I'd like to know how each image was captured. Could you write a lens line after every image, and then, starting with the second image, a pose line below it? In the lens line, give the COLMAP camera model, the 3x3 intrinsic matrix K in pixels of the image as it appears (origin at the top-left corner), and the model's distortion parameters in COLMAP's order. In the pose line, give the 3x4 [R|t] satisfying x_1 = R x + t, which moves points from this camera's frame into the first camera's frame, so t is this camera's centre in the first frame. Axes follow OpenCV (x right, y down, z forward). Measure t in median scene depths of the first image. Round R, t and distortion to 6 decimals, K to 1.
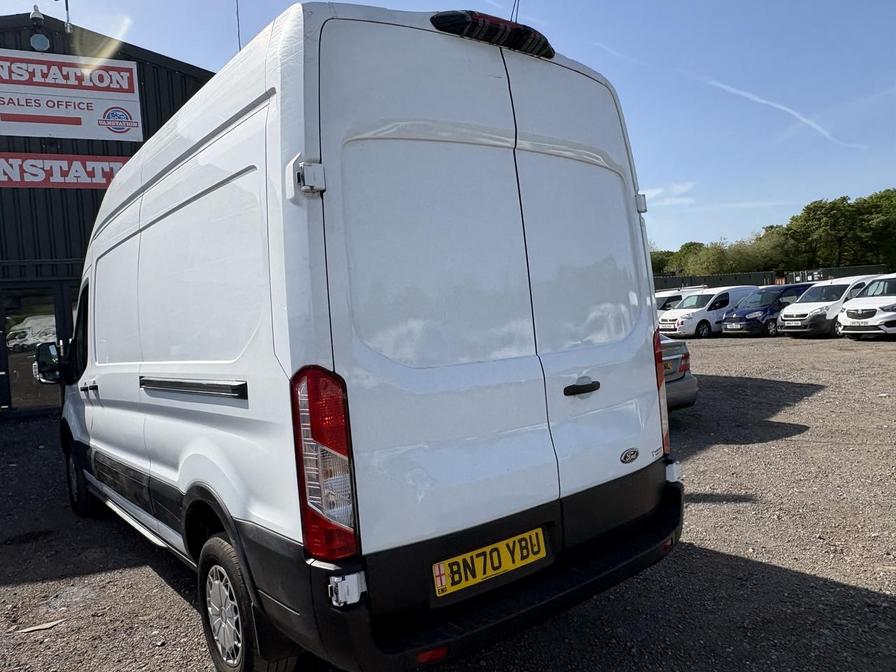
lens RADIAL K [[660.1, 0, 452.4], [0, 660.1, 331.1], [0, 0, 1]] dist [-0.004285, 0.005704]
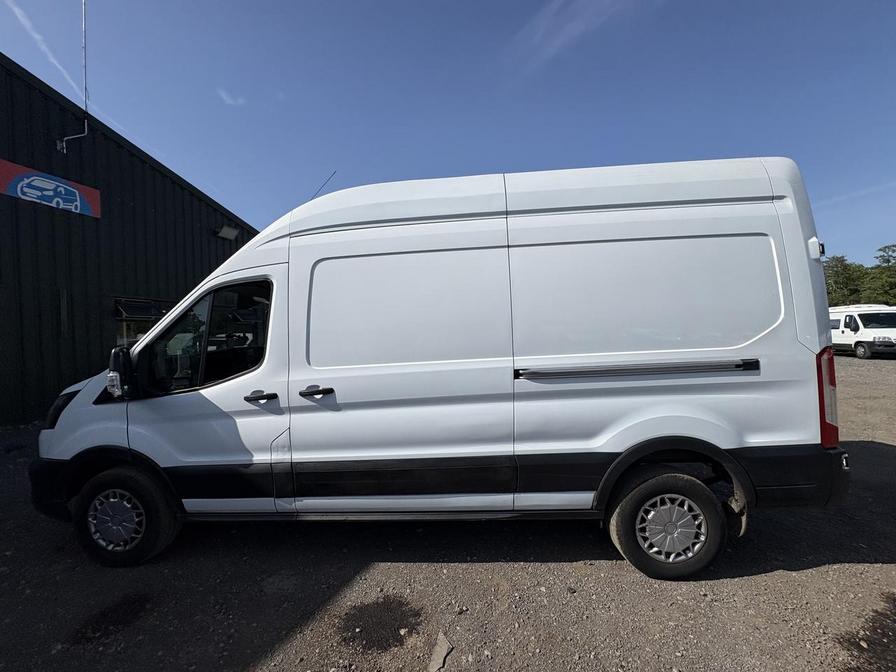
lens RADIAL K [[358.7, 0, 448.6], [0, 358.7, 335.0], [0, 0, 1]] dist [0.001550, 0.000197]
pose [[0.673605, 0.049766, 0.737414, -1.032977], [0.004217, 0.997455, -0.071167, 0.053186], [-0.739080, 0.051048, 0.671681, 0.663978]]
